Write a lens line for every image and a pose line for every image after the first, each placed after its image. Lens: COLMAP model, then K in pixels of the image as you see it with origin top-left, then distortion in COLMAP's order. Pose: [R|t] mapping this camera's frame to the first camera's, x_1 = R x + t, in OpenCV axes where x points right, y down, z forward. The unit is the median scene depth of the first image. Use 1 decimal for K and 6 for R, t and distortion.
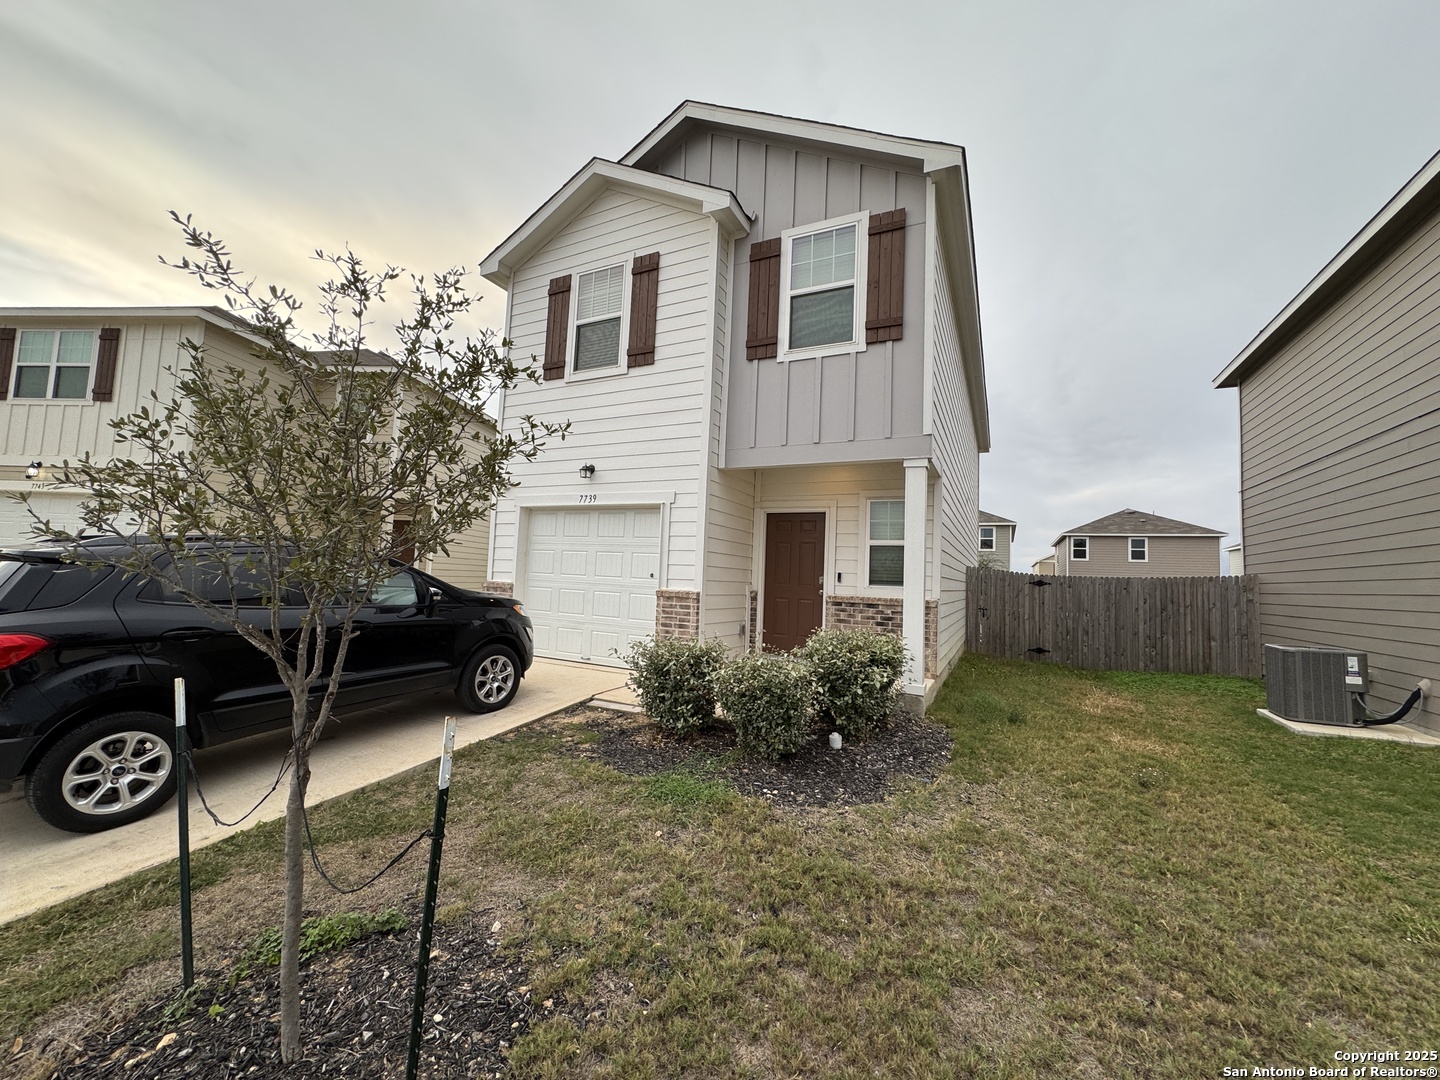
lens RADIAL K [[574.3, 0, 723.0], [0, 574.3, 538.3], [0, 0, 1]] dist [-0.003591, 0.000559]
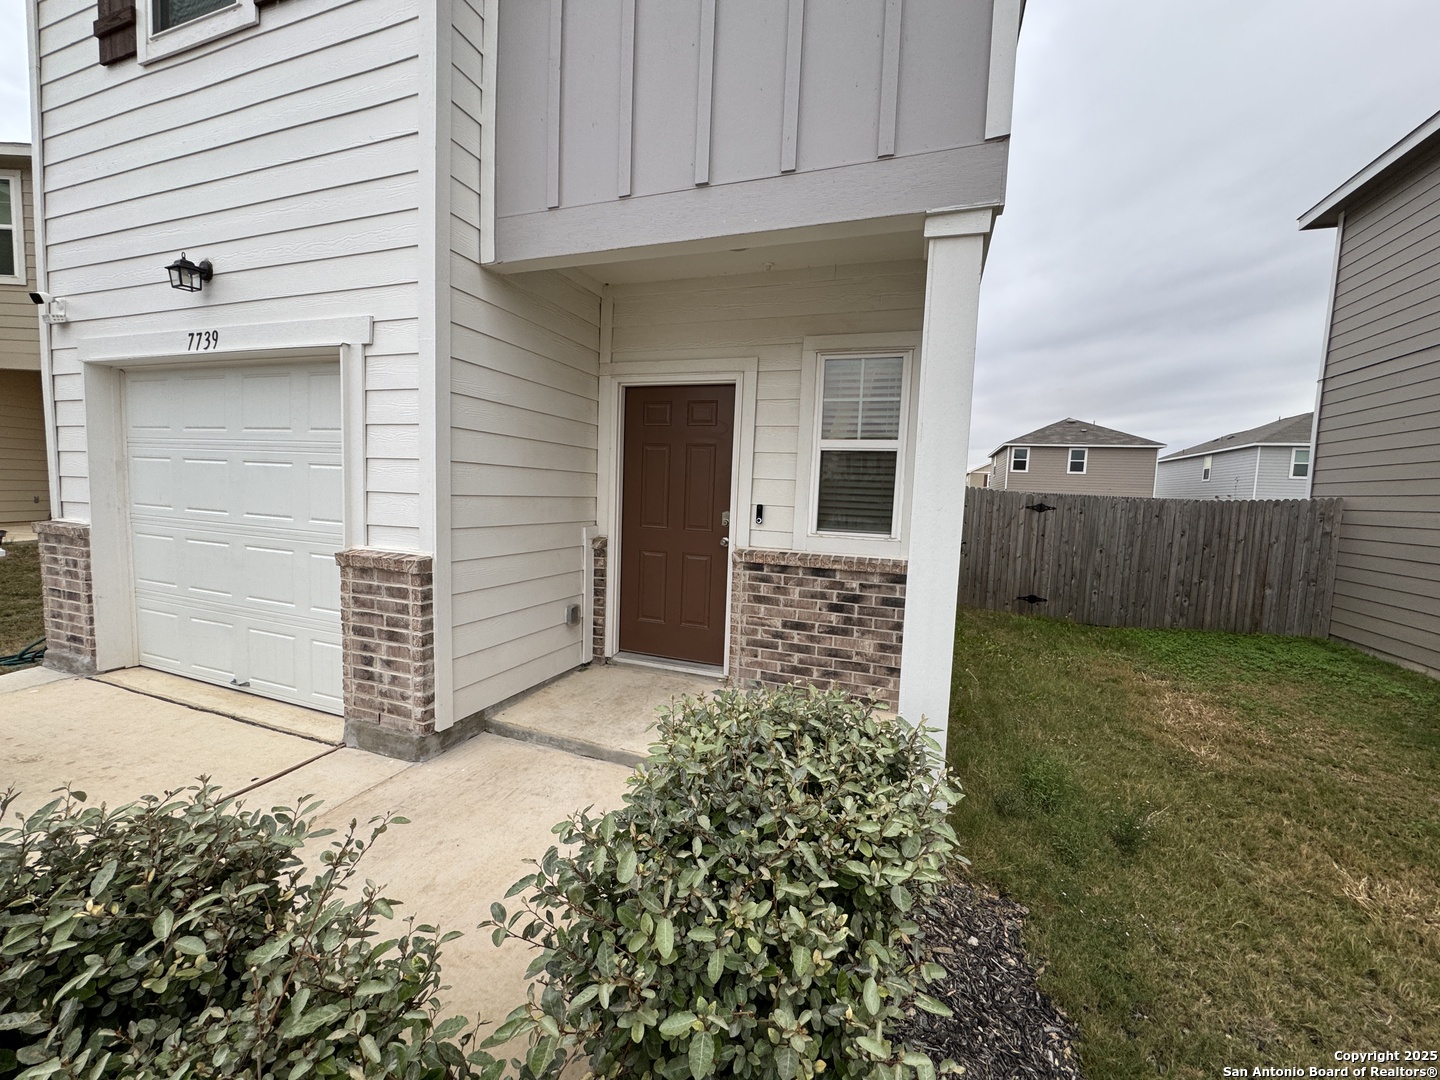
lens RADIAL K [[574.3, 0, 725.7], [0, 574.3, 537.0], [0, 0, 1]] dist [-0.003591, 0.000559]
pose [[0.993374, -0.010550, 0.114439, 0.123262], [-0.007189, 0.988122, 0.153501, 0.011160], [-0.114700, -0.153307, 0.981499, 0.539952]]
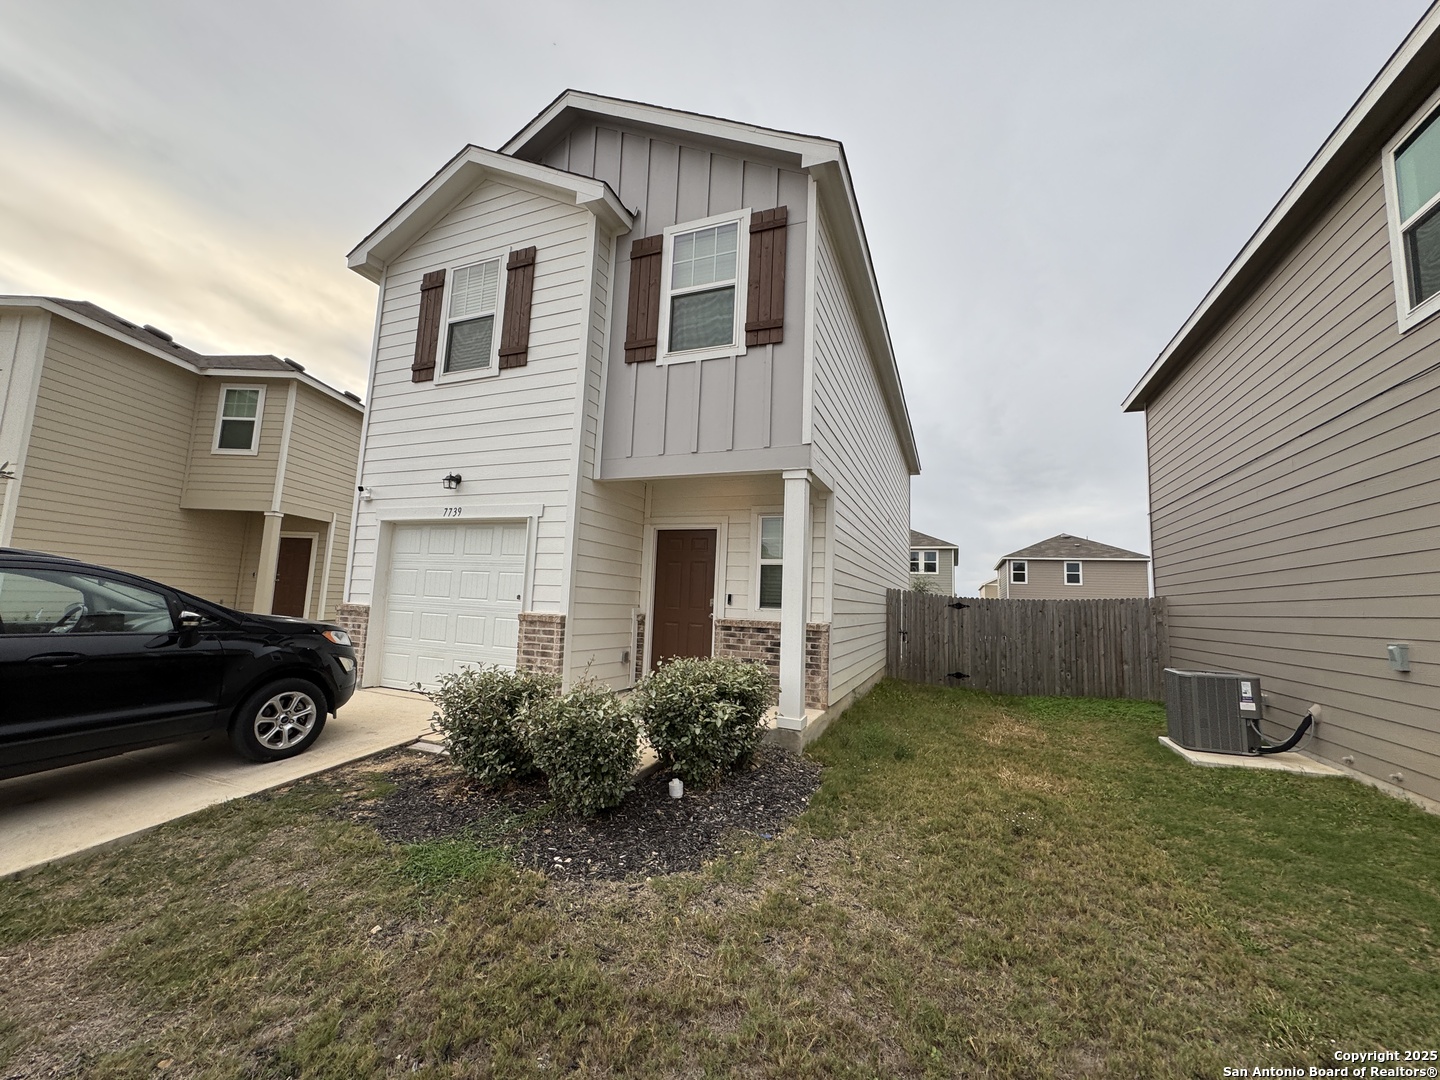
lens RADIAL K [[574.3, 0, 723.3], [0, 574.3, 538.2], [0, 0, 1]] dist [-0.003591, 0.000559]
pose [[0.997548, 0.006980, 0.069631, 0.137107], [-0.004140, 0.999157, -0.040849, 0.007937], [-0.069858, 0.040461, 0.996736, 0.080936]]
